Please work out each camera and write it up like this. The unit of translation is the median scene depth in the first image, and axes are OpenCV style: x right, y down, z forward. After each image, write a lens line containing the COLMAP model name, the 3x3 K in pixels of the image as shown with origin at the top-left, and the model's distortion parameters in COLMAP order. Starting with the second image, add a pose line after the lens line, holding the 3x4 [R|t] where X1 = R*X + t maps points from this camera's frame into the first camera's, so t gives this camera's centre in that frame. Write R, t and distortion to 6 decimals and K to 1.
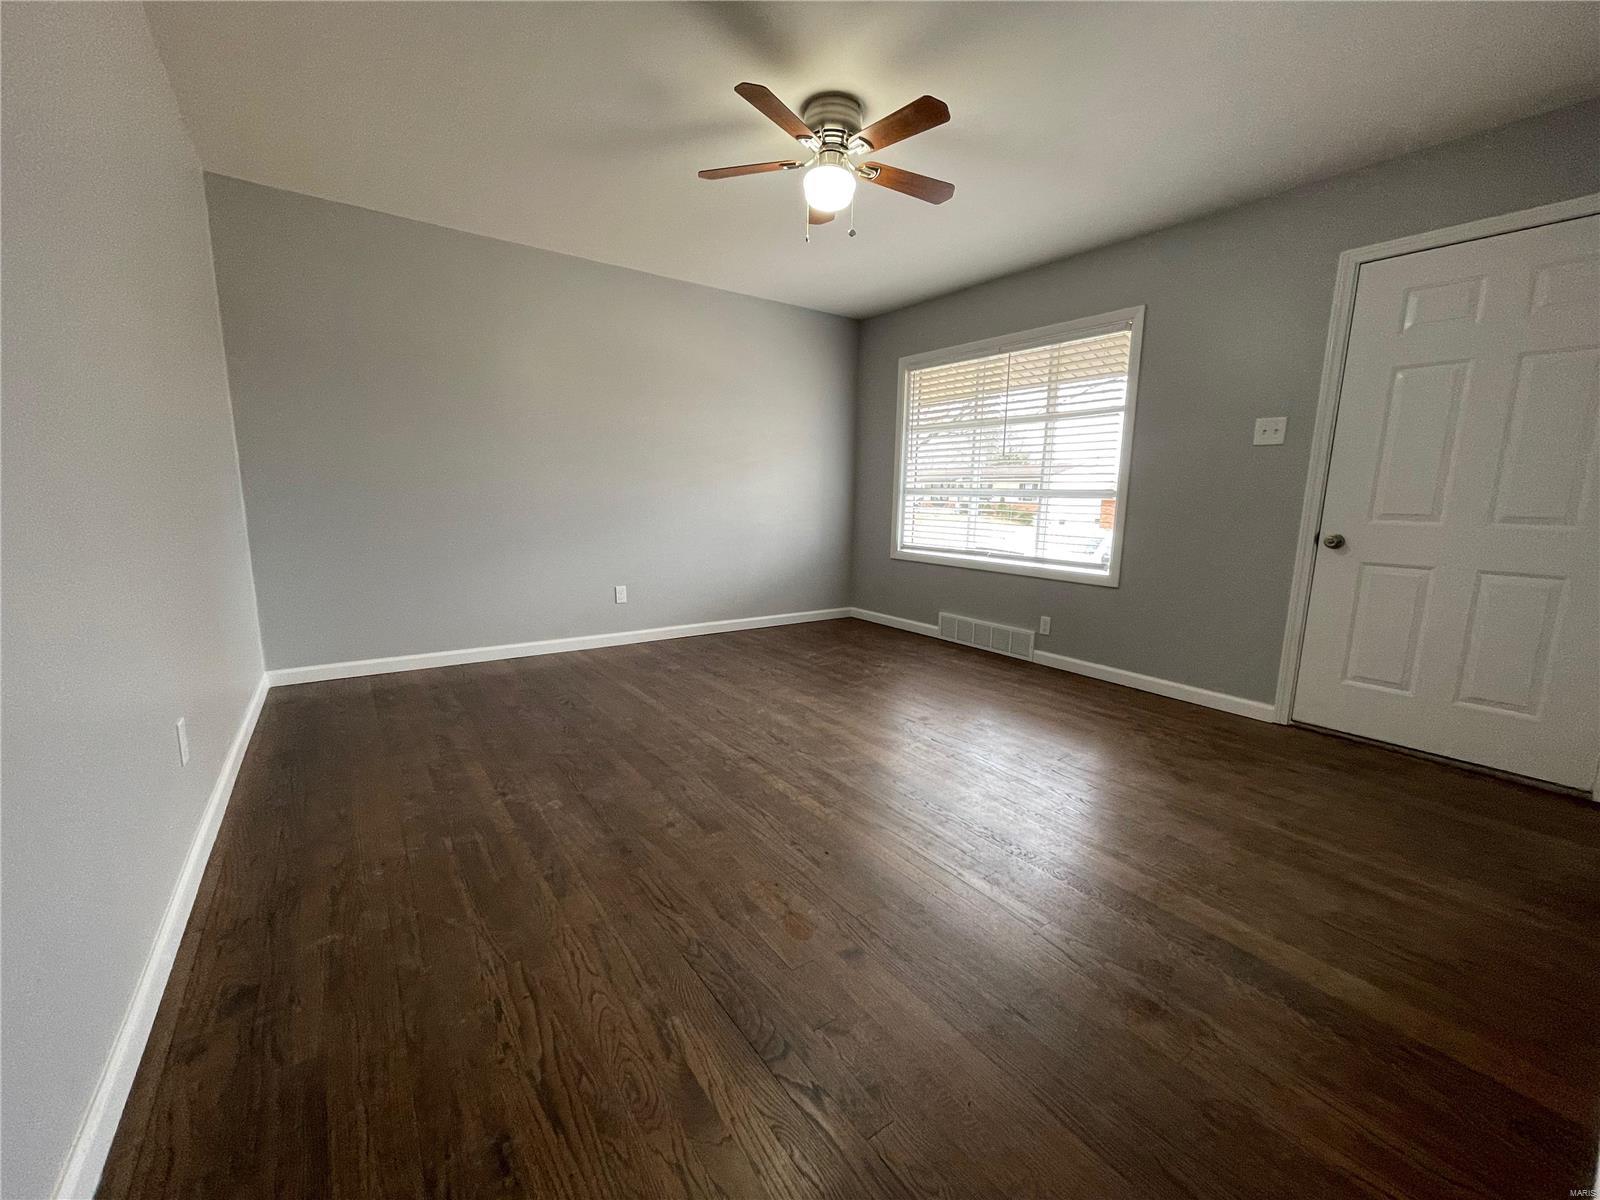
lens RADIAL K [[643.9, 0, 816.0], [0, 643.9, 604.1], [0, 0, 1]] dist [-0.007528, 0.000355]
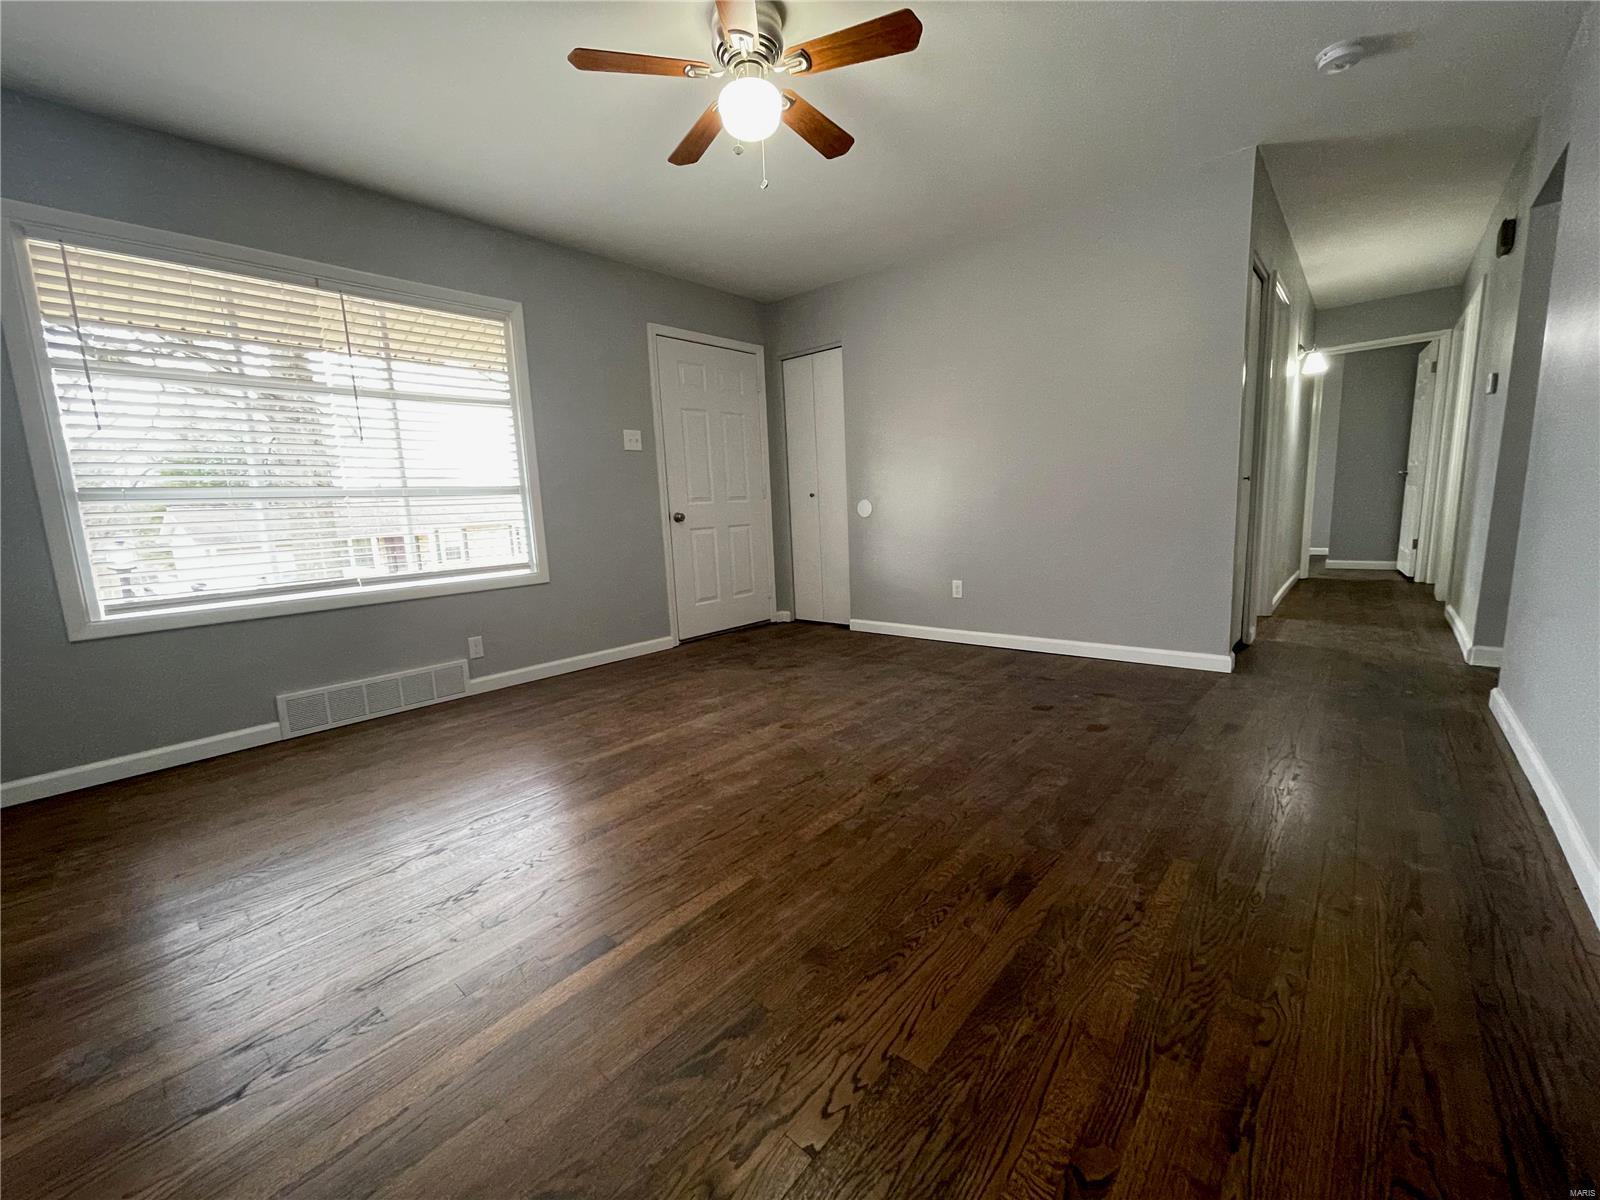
lens RADIAL K [[643.9, 0, 784.2], [0, 643.9, 602.5], [0, 0, 1]] dist [-0.007528, 0.000355]
pose [[-0.196335, -0.167265, 0.966165, -0.691971], [0.192530, 0.959586, 0.205250, -0.154330], [-0.961449, 0.226313, -0.156197, 0.948724]]
